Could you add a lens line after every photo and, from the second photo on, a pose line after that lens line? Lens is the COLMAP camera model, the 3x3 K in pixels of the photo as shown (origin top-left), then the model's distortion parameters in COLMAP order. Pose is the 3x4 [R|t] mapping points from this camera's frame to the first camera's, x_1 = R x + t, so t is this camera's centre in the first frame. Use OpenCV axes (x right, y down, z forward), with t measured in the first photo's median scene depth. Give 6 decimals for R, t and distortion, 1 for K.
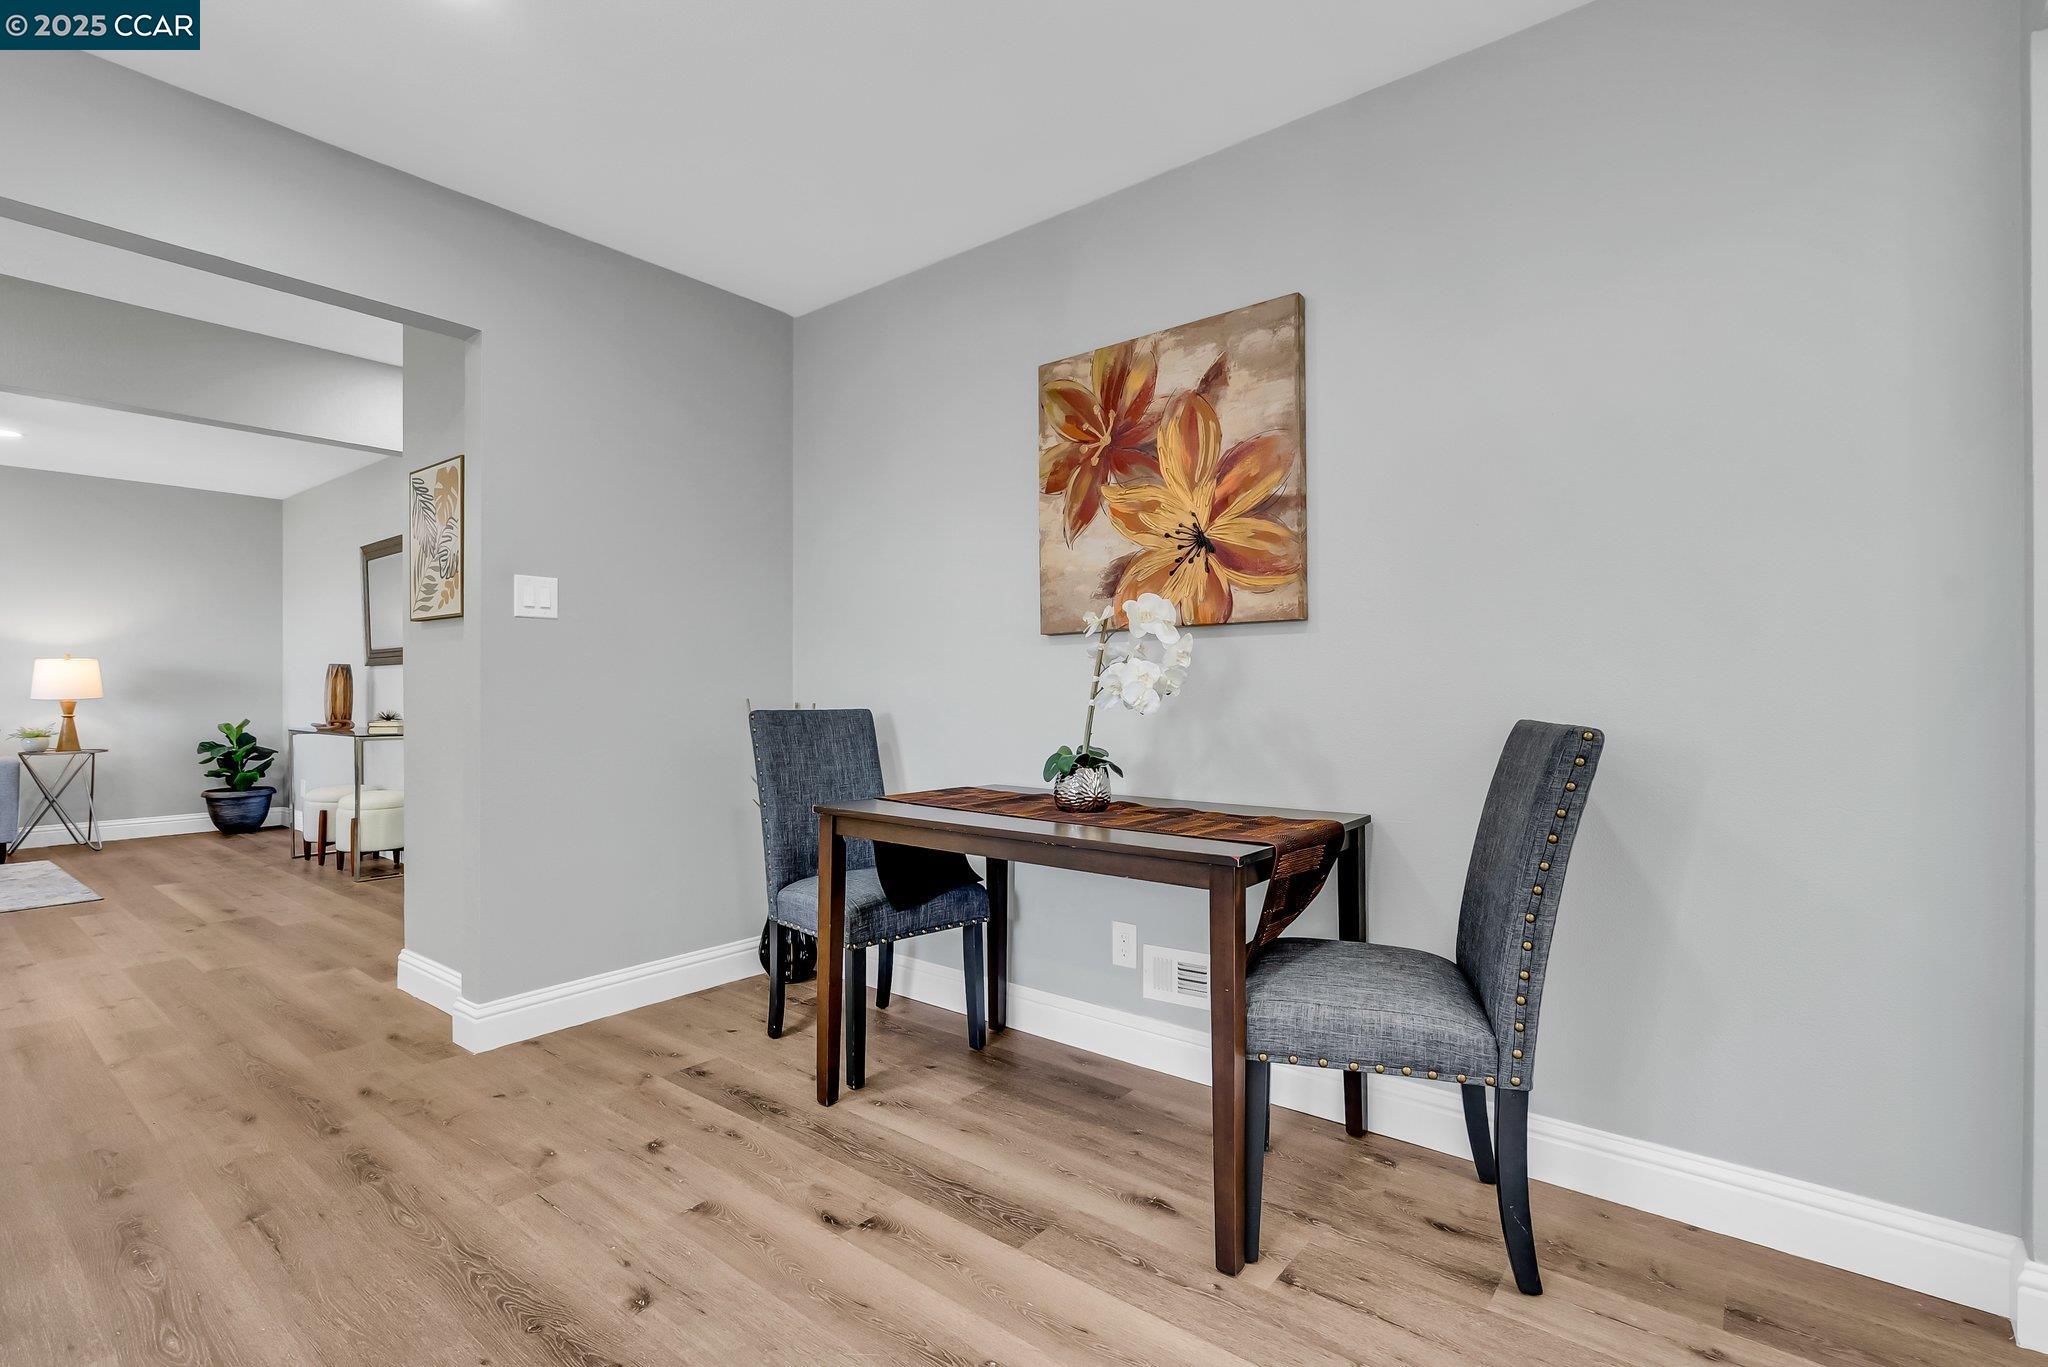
lens RADIAL K [[938.4, 0, 1018.8], [0, 938.4, 688.1], [0, 0, 1]] dist [-0.005549, 0.001845]
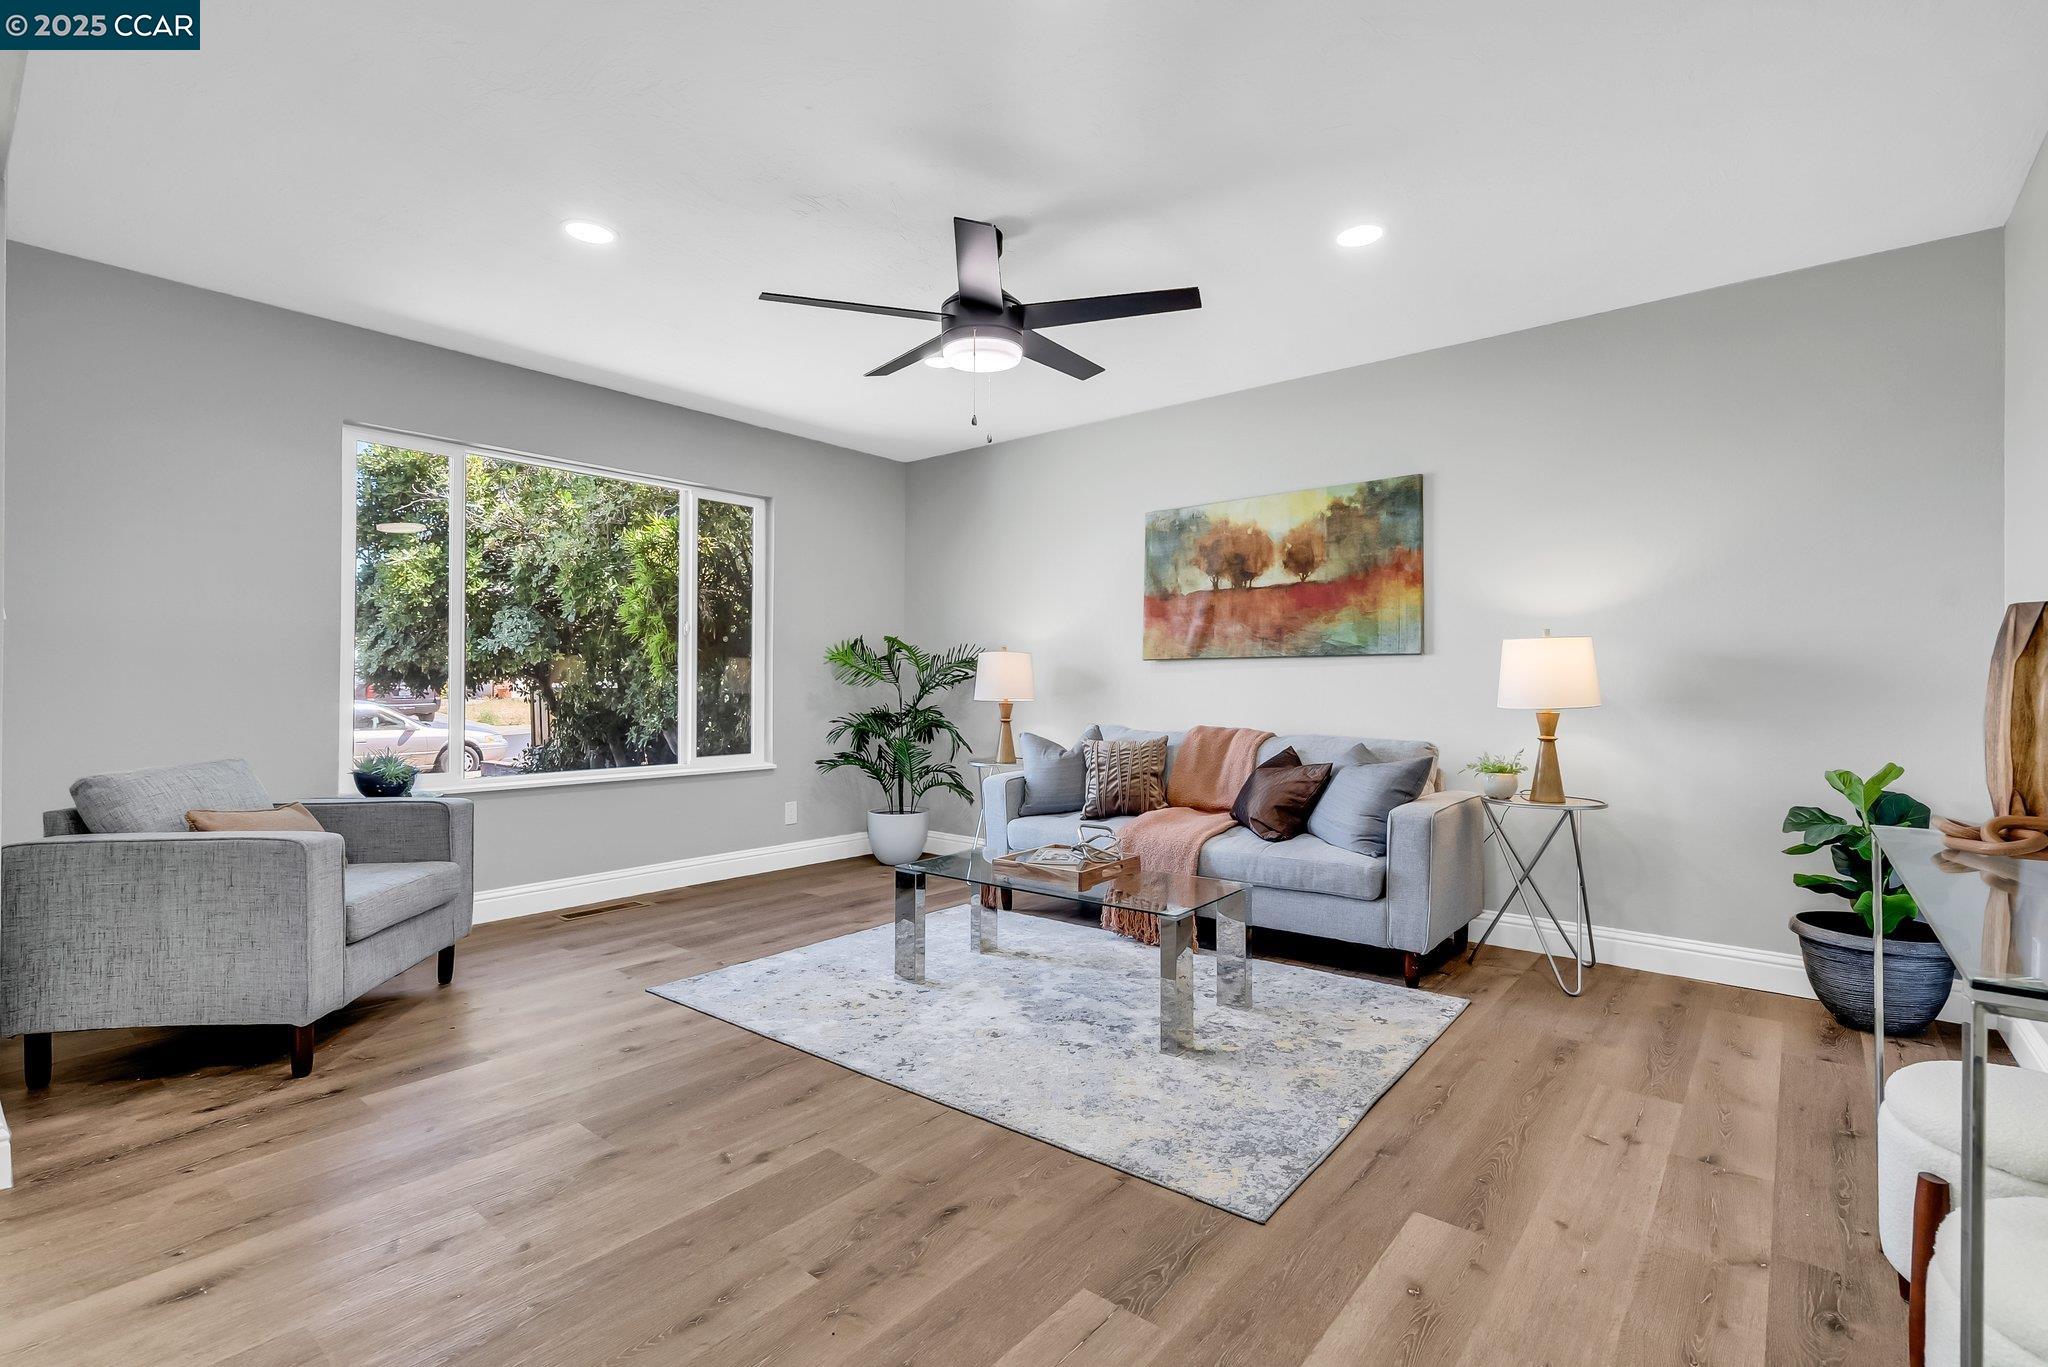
lens RADIAL K [[938.4, 0, 1031.8], [0, 938.4, 679.6], [0, 0, 1]] dist [-0.005549, 0.001845]
pose [[-0.011122, -0.005311, -0.999924, -1.031878], [-0.004481, 0.999976, -0.005261, -0.003686], [0.999928, 0.004422, -0.011146, 1.608704]]
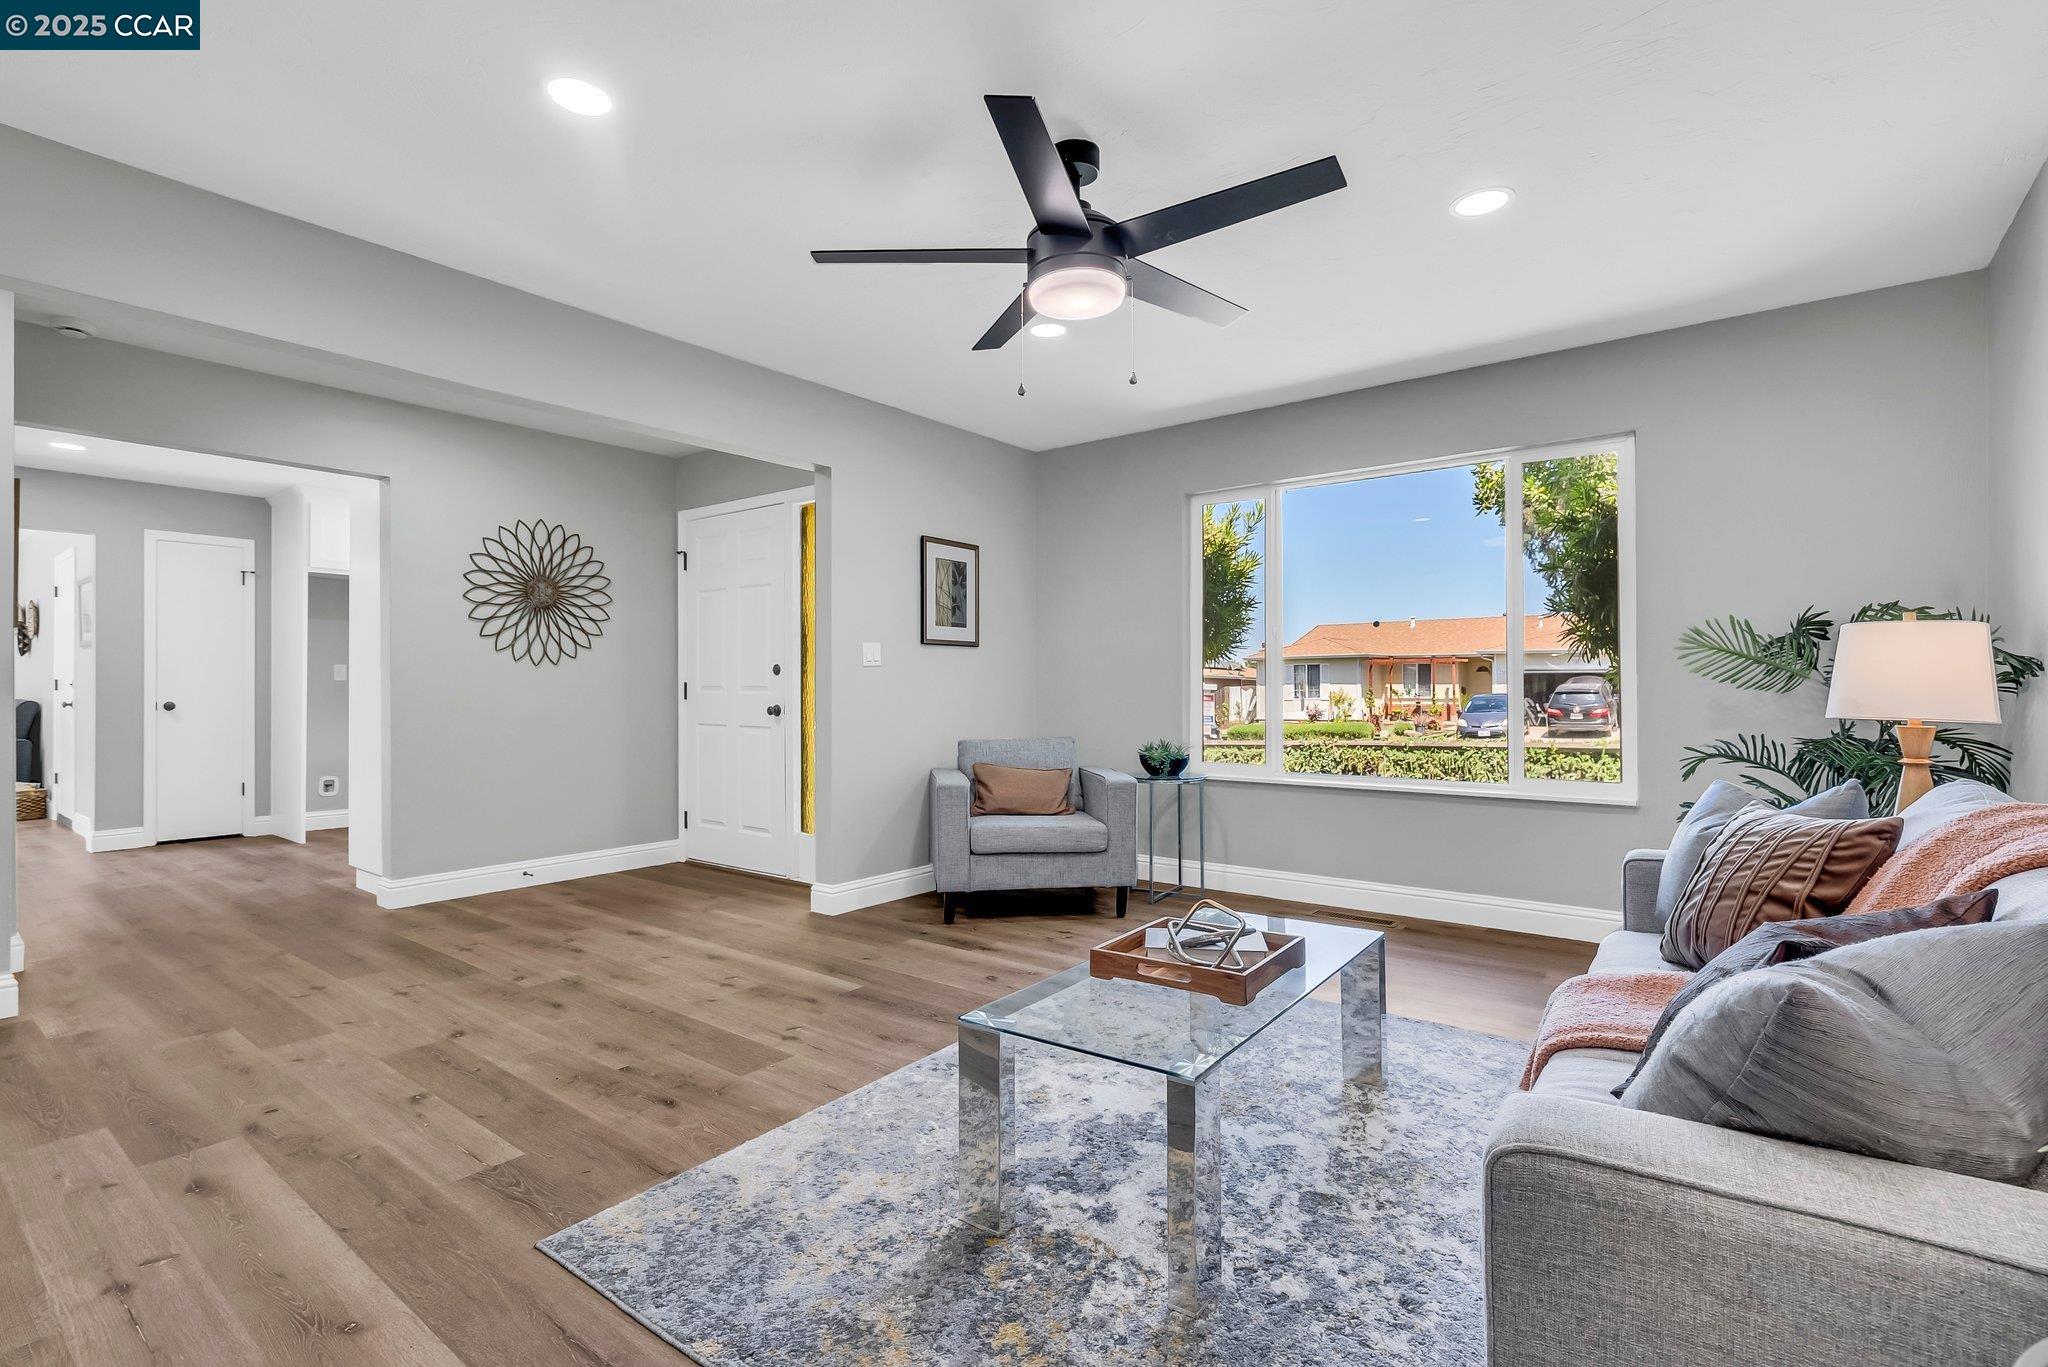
lens RADIAL K [[938.4, 0, 1018.4], [0, 938.4, 679.9], [0, 0, 1]] dist [-0.005549, 0.001845]
pose [[-0.999858, 0.003342, -0.016533, -2.080021], [0.003469, 0.999965, -0.007671, -0.003504], [0.016506, -0.007727, -0.999834, 2.463235]]
